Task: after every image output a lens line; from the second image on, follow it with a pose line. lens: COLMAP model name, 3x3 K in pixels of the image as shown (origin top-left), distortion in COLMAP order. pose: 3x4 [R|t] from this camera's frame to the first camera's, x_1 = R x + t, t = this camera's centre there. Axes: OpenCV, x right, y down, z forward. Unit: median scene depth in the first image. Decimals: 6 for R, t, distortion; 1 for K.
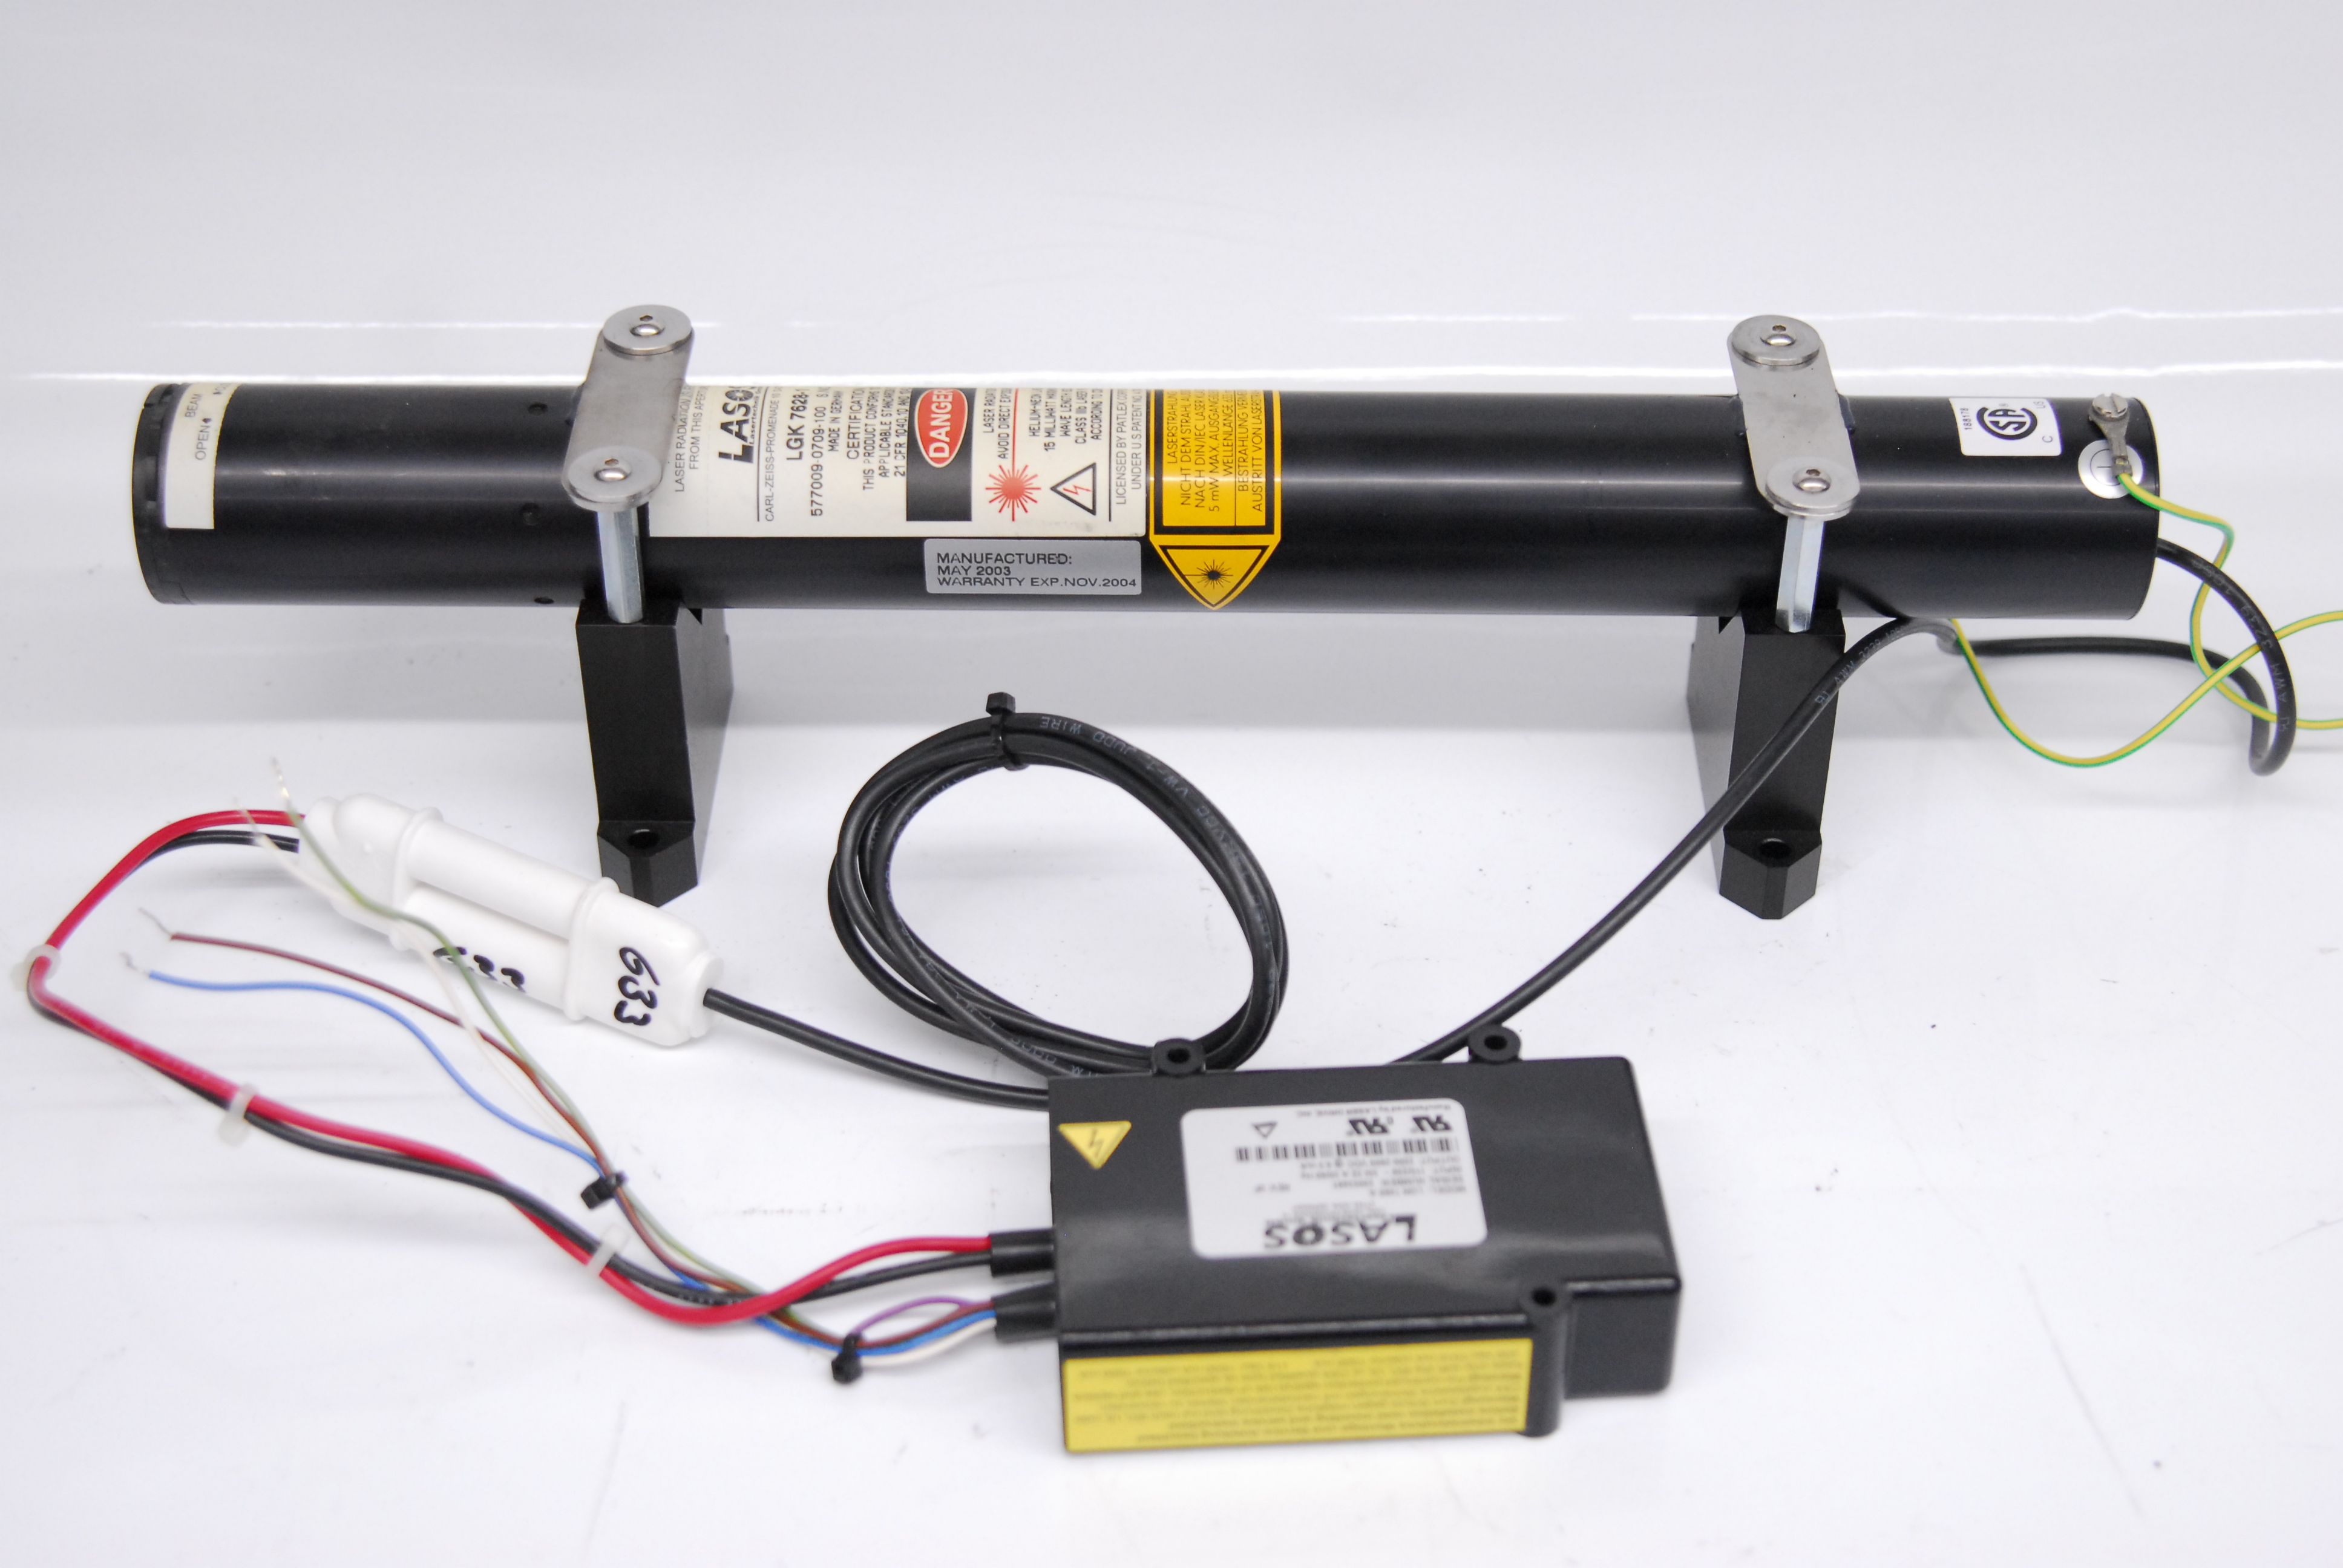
lens RADIAL K [[3957.3, 0, 1171.5], [0, 3957.3, 784.0], [0, 0, 1]] dist [0.005630, 0.004523]
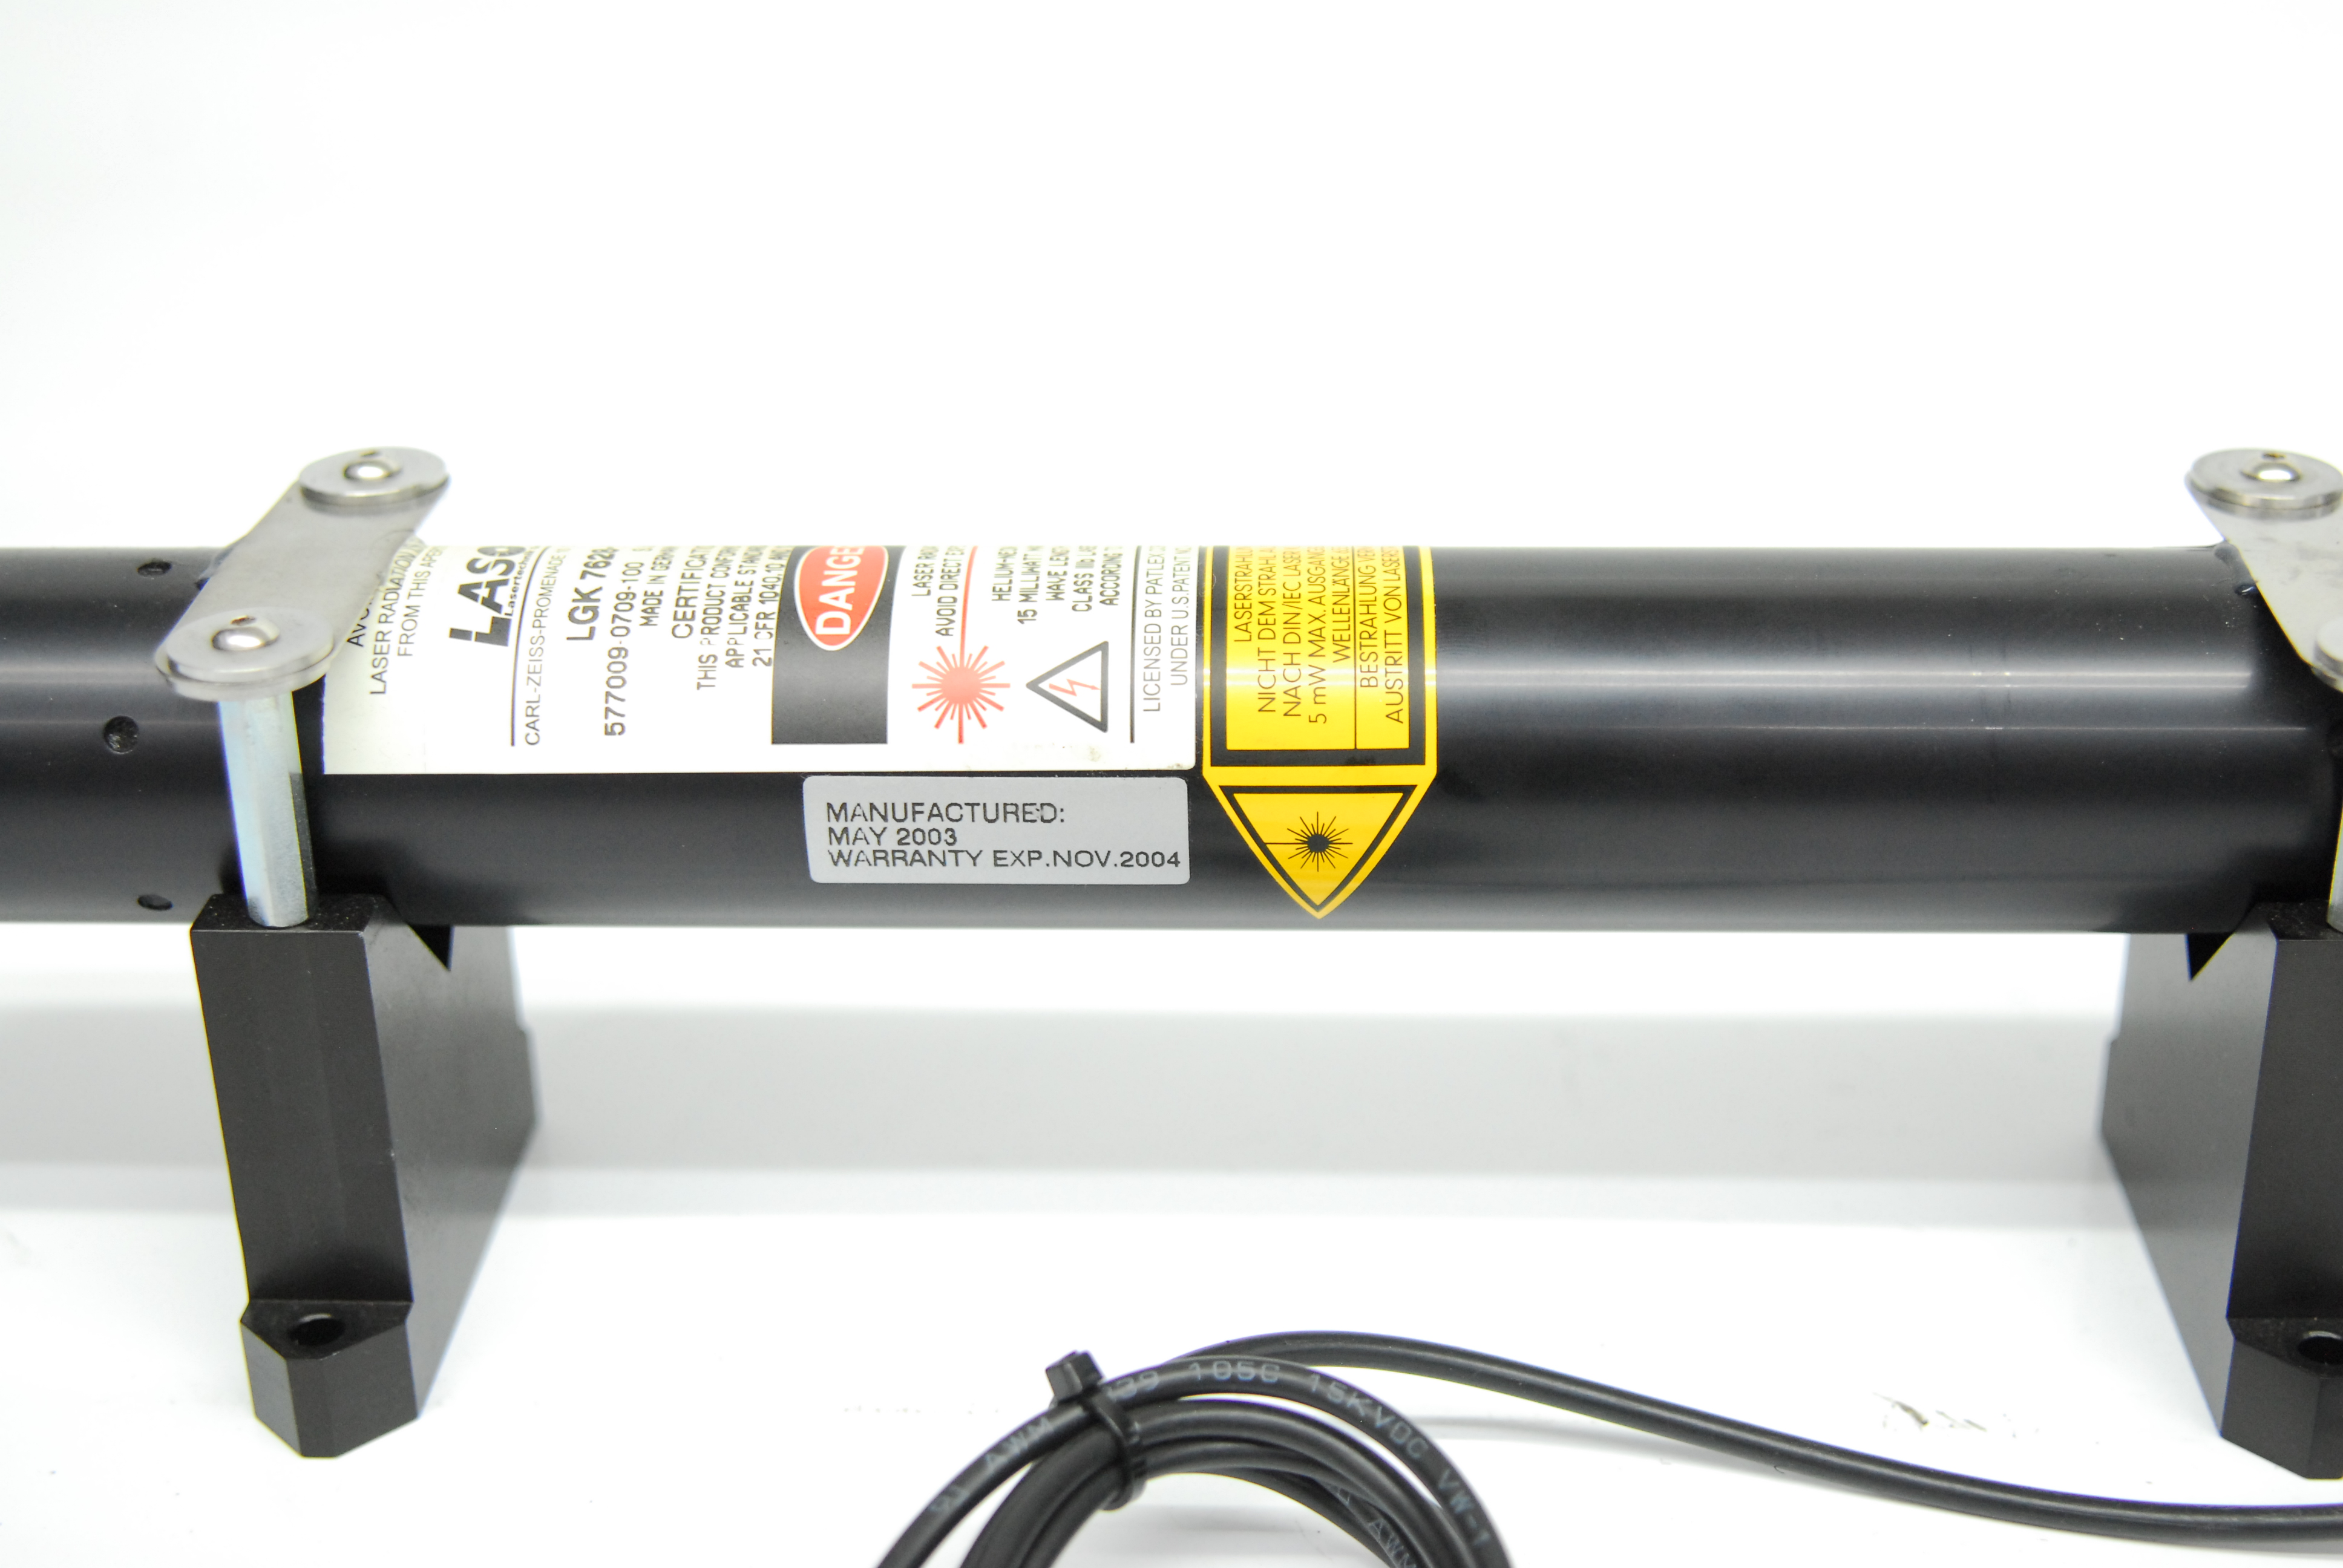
lens RADIAL K [[3465.2, 0, 1171.5], [0, 3465.2, 784.0], [0, 0, 1]] dist [-0.070425, 0.004793]
pose [[0.999392, -0.003398, -0.034691, 0.007057], [-0.004472, 0.974514, -0.224284, 0.049525], [0.034569, 0.224303, 0.973906, 0.520999]]
